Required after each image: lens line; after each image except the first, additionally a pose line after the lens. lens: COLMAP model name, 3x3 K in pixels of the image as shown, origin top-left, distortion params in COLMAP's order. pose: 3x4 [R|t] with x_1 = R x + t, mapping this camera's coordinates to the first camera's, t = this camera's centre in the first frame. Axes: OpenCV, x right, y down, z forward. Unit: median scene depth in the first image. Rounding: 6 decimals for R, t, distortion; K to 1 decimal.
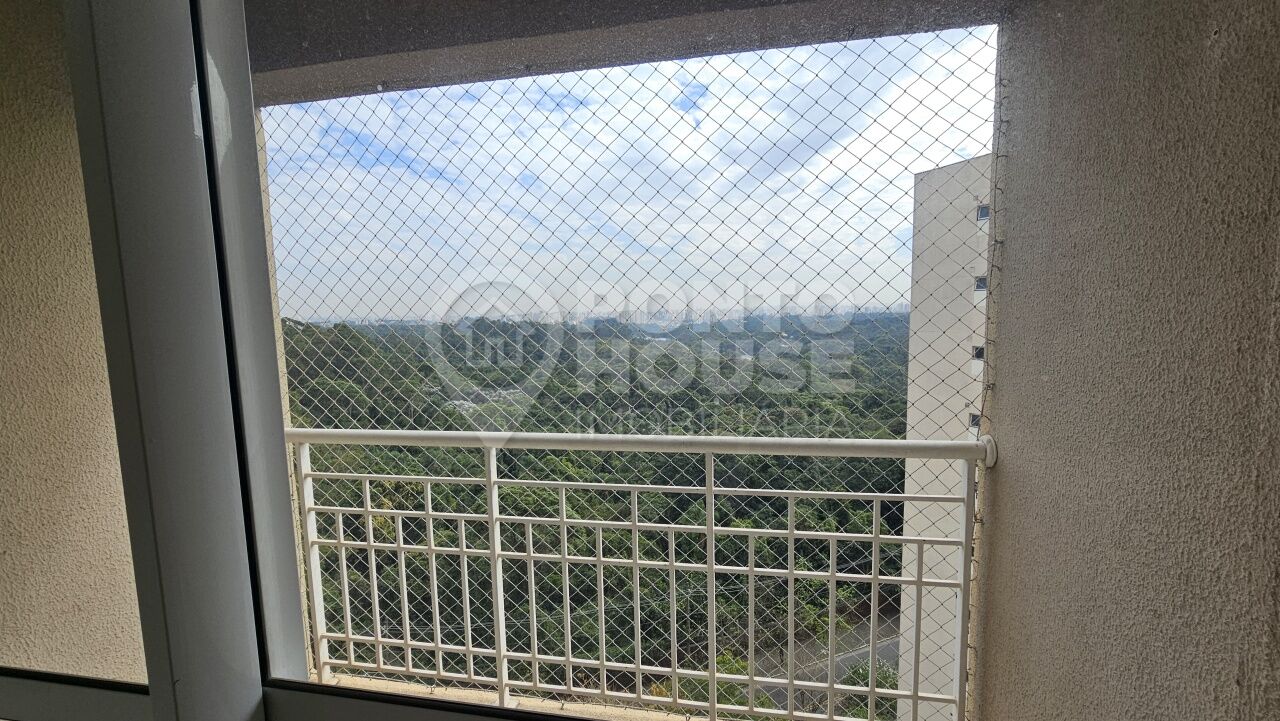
lens RADIAL K [[525.3, 0, 642.2], [0, 525.3, 364.8], [0, 0, 1]] dist [-0.002784, 0.000586]
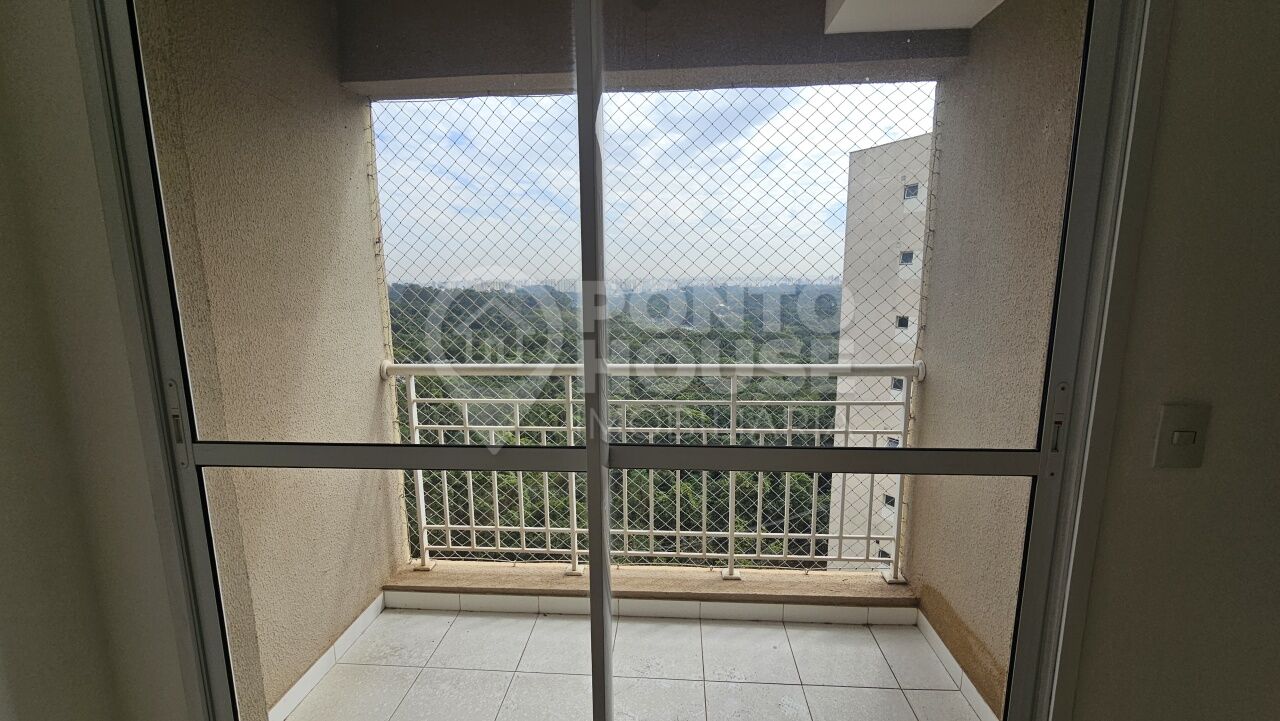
lens RADIAL K [[525.3, 0, 641.9], [0, 525.3, 362.6], [0, 0, 1]] dist [-0.002784, 0.000586]
pose [[0.993583, -0.003324, 0.113059, -0.278051], [-0.002800, 0.998539, 0.053962, 0.057351], [-0.113073, -0.053932, 0.992122, -0.368462]]
